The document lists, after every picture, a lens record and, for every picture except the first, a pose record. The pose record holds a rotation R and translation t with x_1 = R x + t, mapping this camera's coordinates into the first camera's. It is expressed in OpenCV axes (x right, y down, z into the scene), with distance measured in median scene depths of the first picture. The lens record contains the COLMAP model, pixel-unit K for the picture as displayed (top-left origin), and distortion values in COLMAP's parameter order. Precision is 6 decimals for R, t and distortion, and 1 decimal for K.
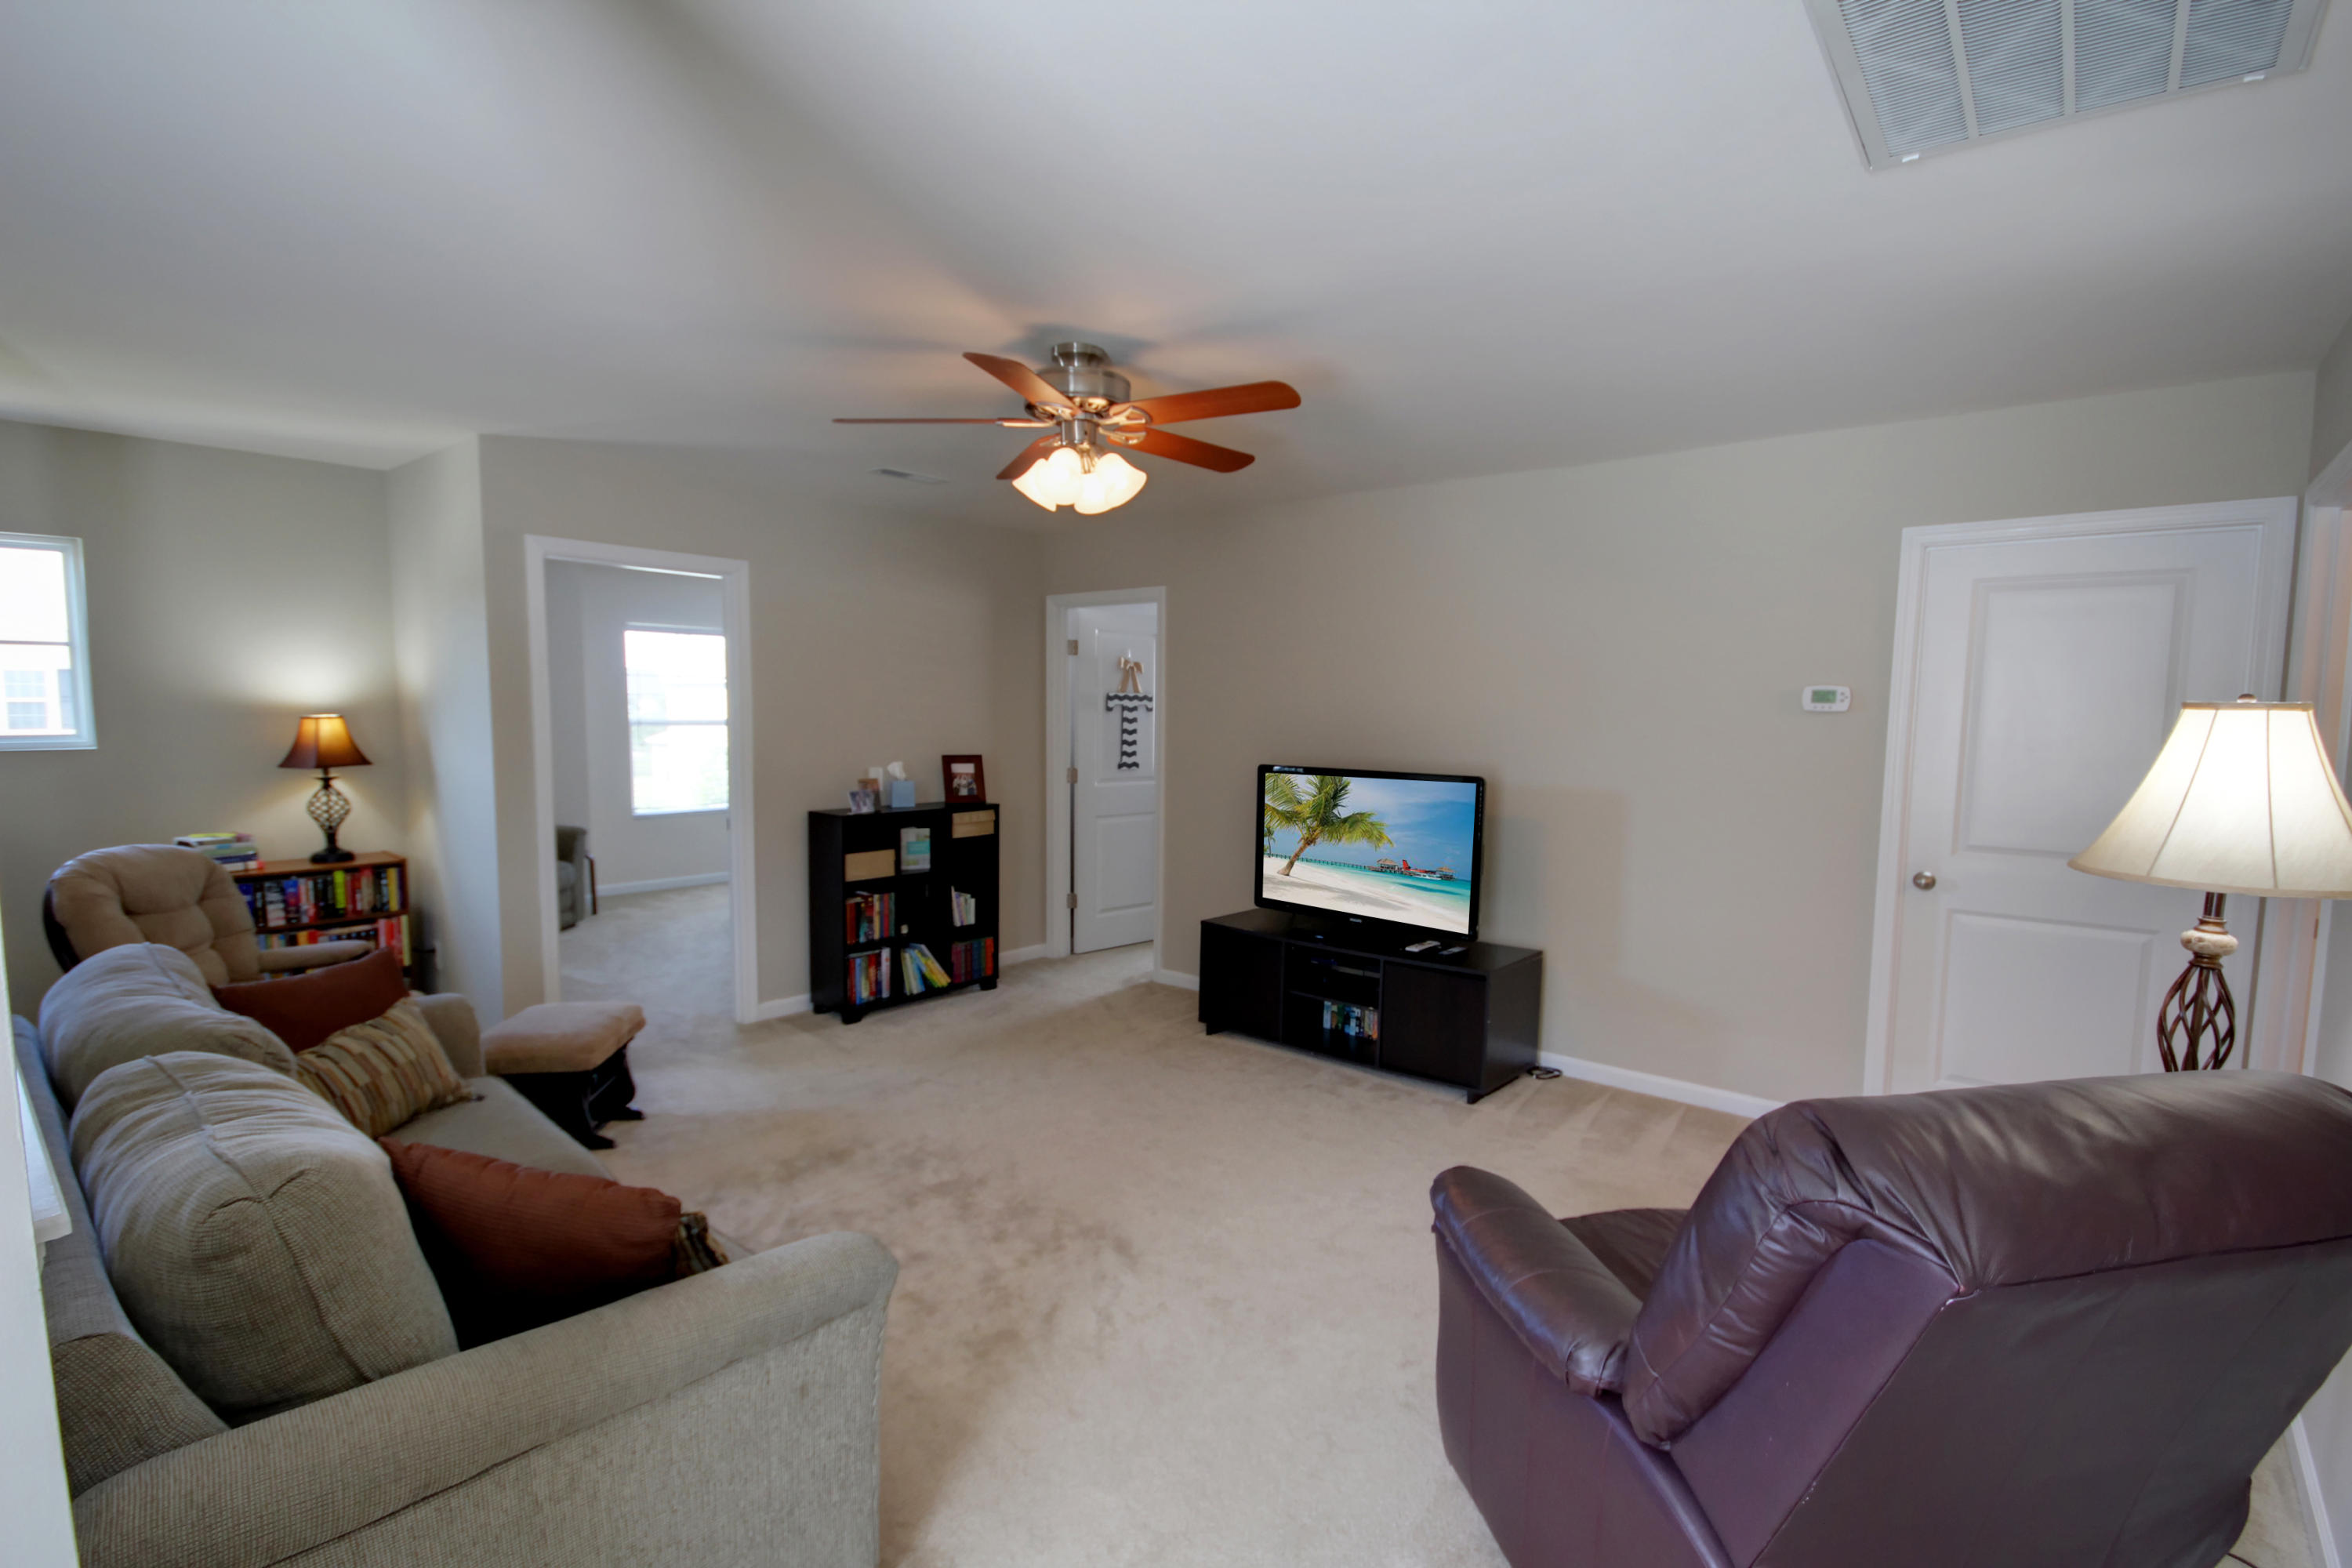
lens RADIAL K [[1111.5, 0, 1179.5], [0, 1111.5, 811.4], [0, 0, 1]] dist [0.000515, 0.000093]
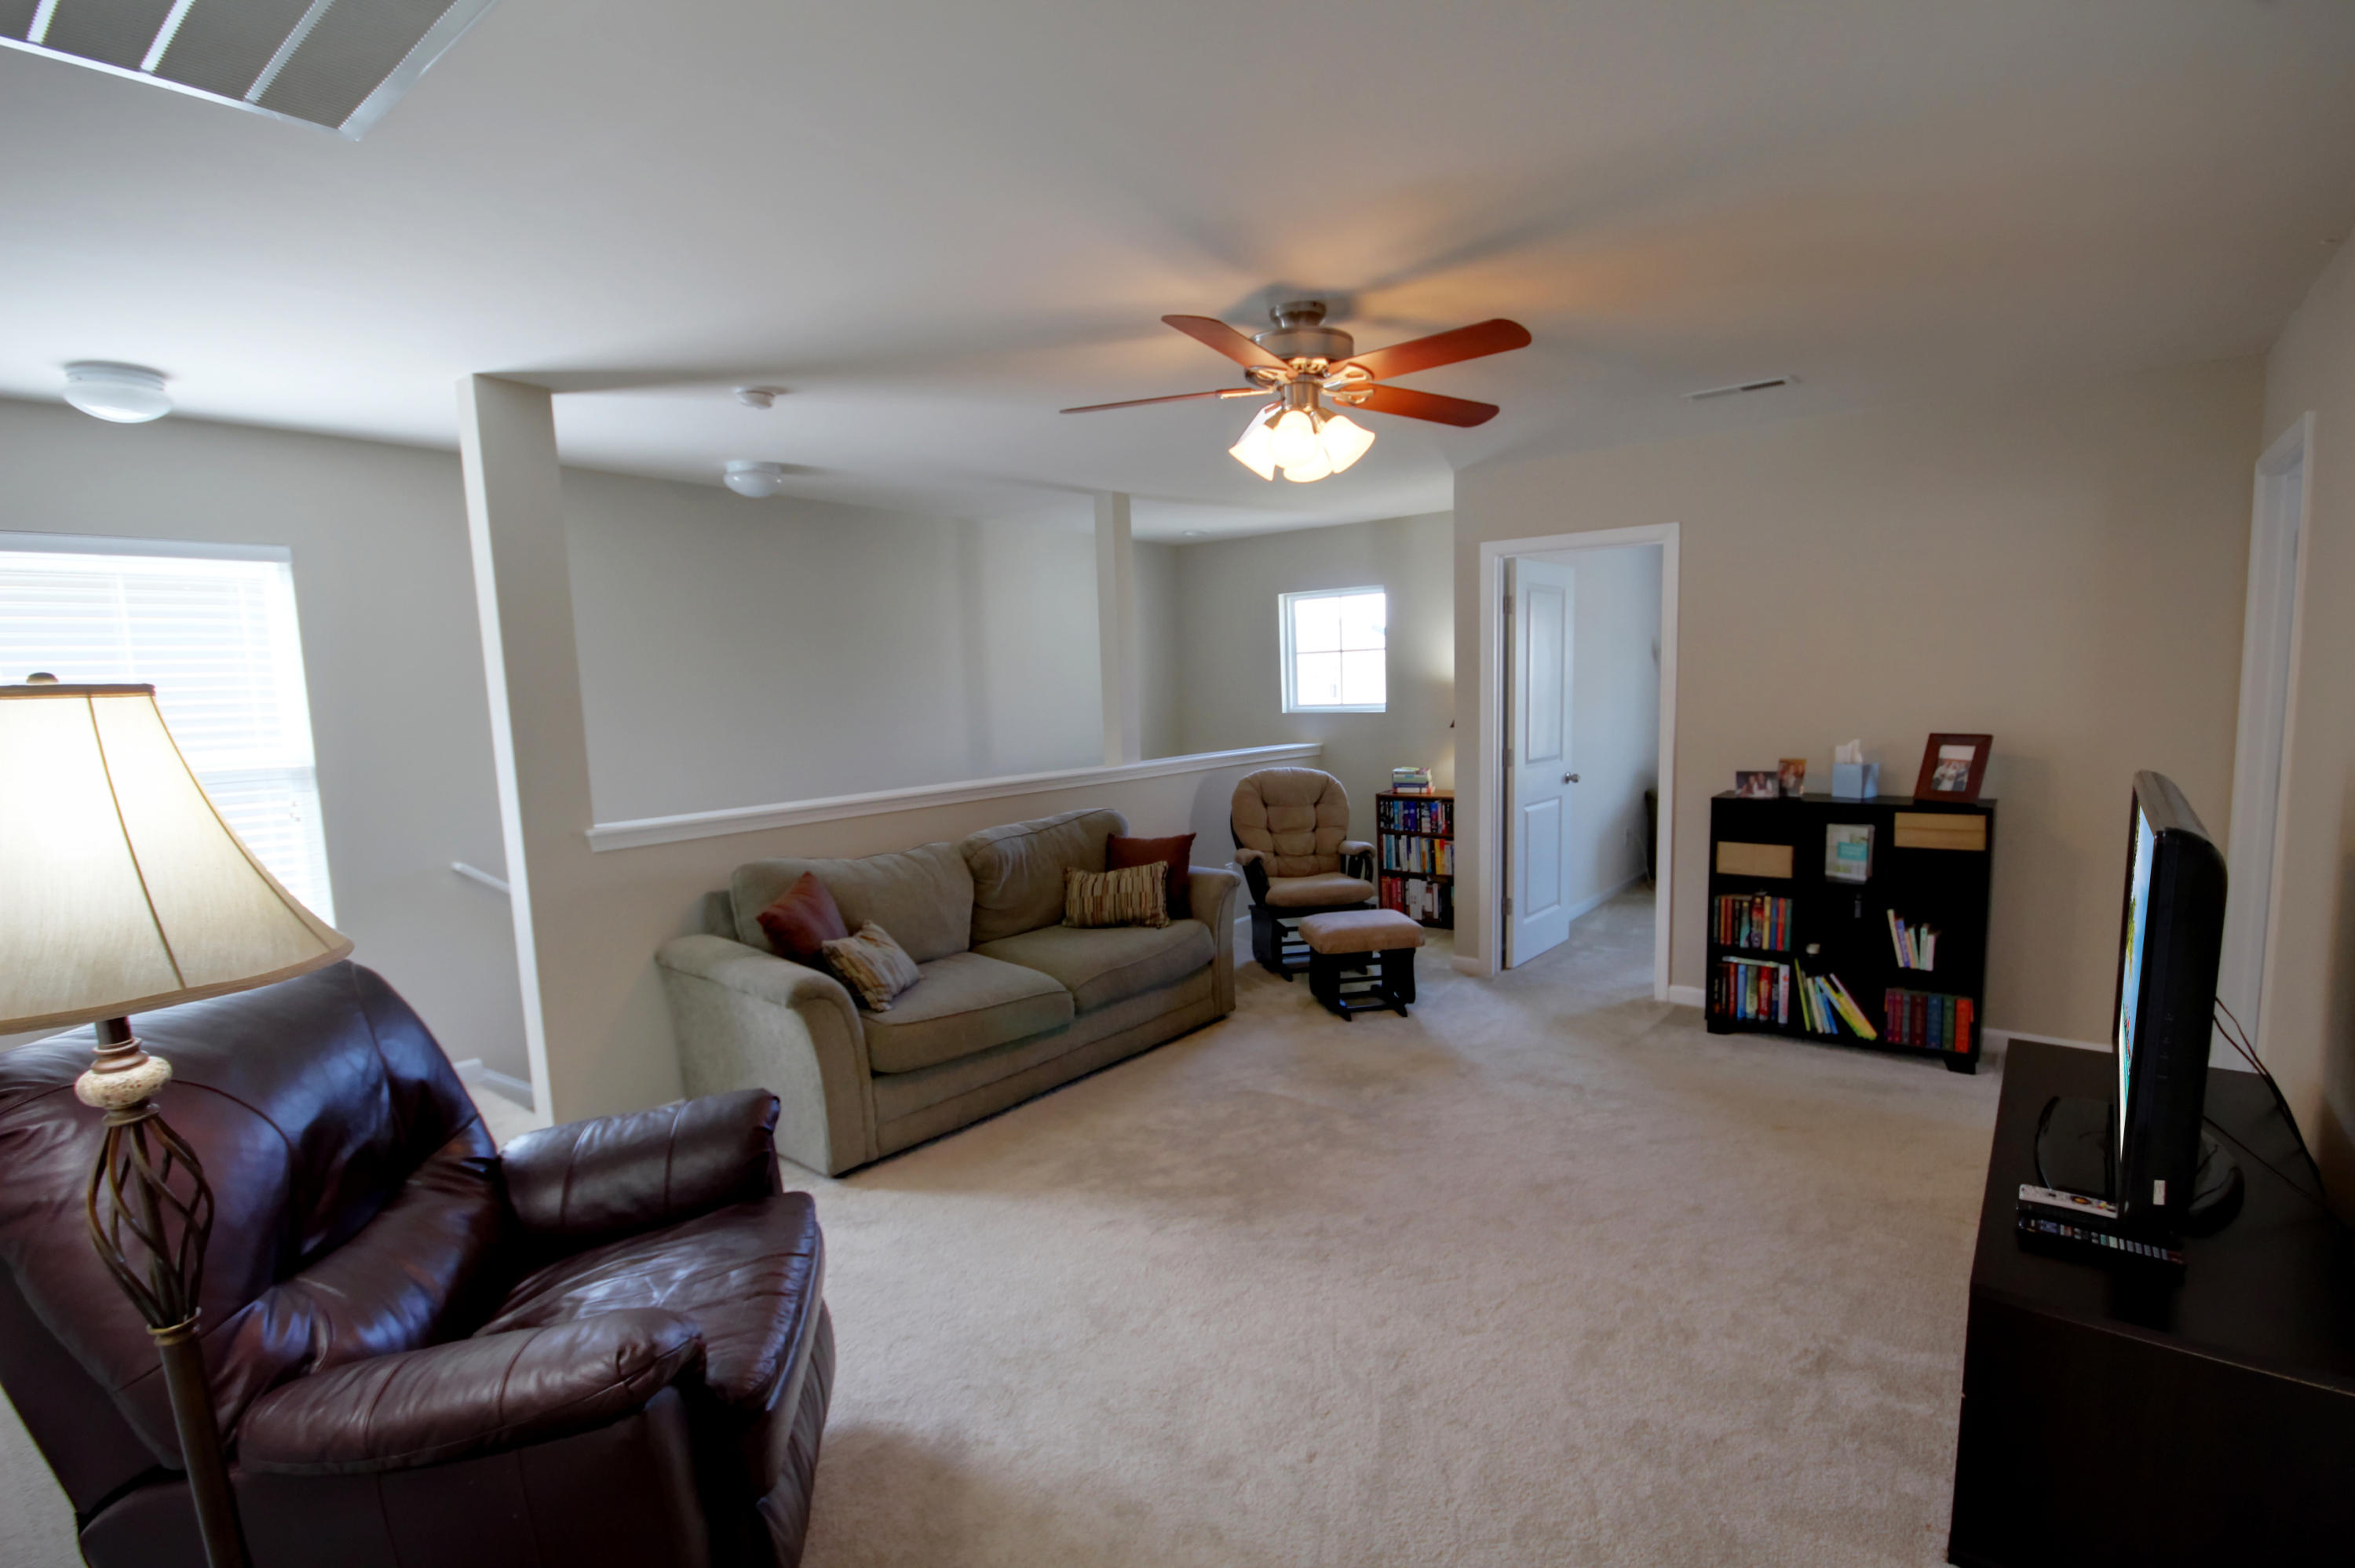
lens RADIAL K [[1092.6, 0, 1177.5], [0, 1092.6, 784.0], [0, 0, 1]] dist [0.000766, 0.000145]
pose [[0.007038, 0.079833, -0.996783, 0.520398], [-0.059609, 0.995069, 0.079274, -0.046672], [0.998197, 0.058860, 0.011762, 0.523296]]
